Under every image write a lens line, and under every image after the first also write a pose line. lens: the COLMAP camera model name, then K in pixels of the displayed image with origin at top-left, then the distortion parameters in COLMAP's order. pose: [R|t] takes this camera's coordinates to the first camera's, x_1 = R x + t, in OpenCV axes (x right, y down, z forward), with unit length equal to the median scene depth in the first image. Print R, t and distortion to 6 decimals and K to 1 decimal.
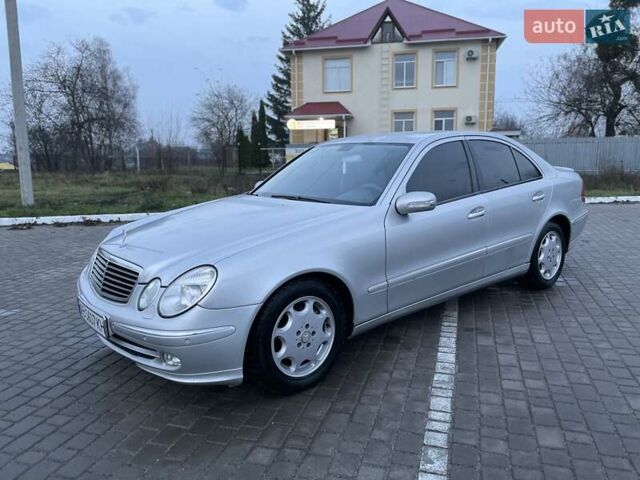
lens RADIAL K [[484.0, 0, 322.7], [0, 484.0, 240.4], [0, 0, 1]] dist [0.087567, -0.116004]
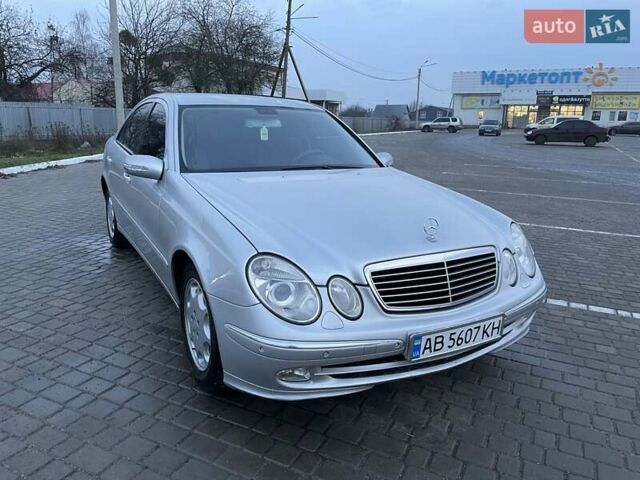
lens RADIAL K [[484.0, 0, 322.7], [0, 484.0, 240.4], [0, 0, 1]] dist [0.087567, -0.116004]
pose [[0.174027, -0.218574, 0.960177, -0.125507], [0.151636, 0.969374, 0.193184, -0.017231], [-0.972996, 0.111979, 0.201841, 0.109176]]
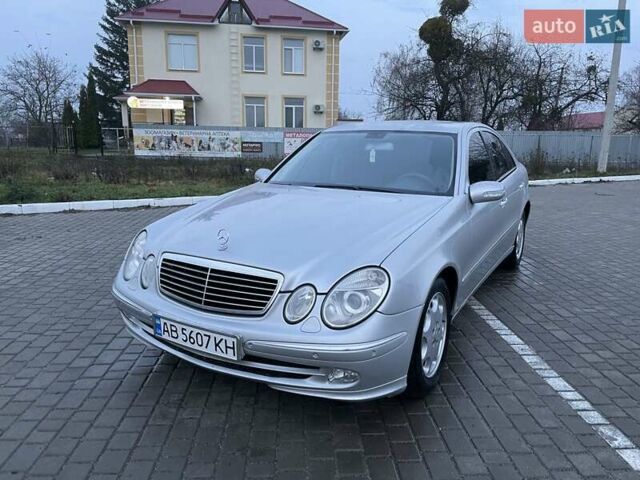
lens RADIAL K [[484.0, 0, 322.7], [0, 484.0, 240.4], [0, 0, 1]] dist [0.087567, -0.116004]
pose [[0.941083, -0.042697, 0.335470, -0.056523], [0.032765, 0.998843, 0.035213, -0.002844], [-0.336585, -0.022146, 0.941393, 0.017641]]
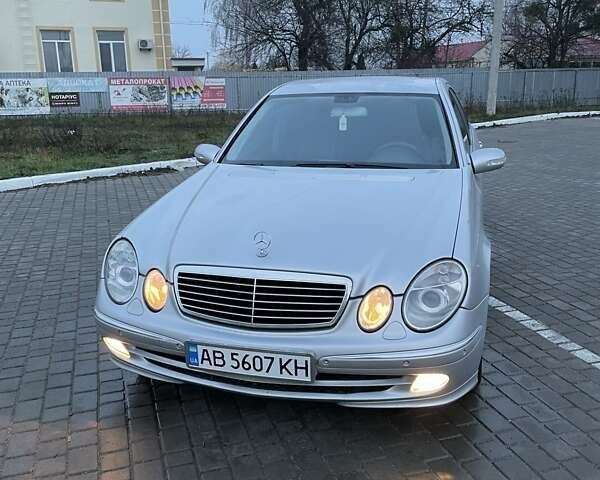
lens RADIAL K [[603.6, 0, 300.0], [0, 603.6, 240.0], [0, 0, 1]] dist [0.099499, -0.139106]
pose [[0.825610, -0.145268, 0.545221, -0.090076], [0.105364, 0.988985, 0.103956, -0.010198], [-0.554317, -0.028380, 0.831822, 0.026348]]
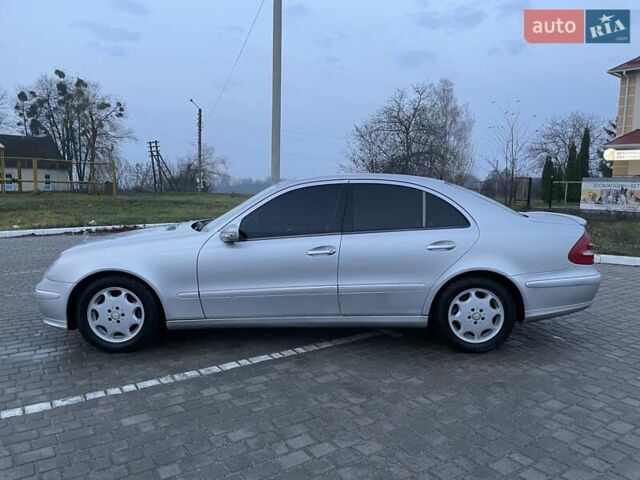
lens RADIAL K [[488.6, 0, 322.7], [0, 488.6, 239.0], [0, 0, 1]] dist [0.084109, -0.116591]
pose [[0.767540, 0.099572, -0.633220, 0.135891], [-0.139982, 0.990055, -0.013992, -0.009231], [0.625530, 0.099379, 0.773845, 0.022798]]
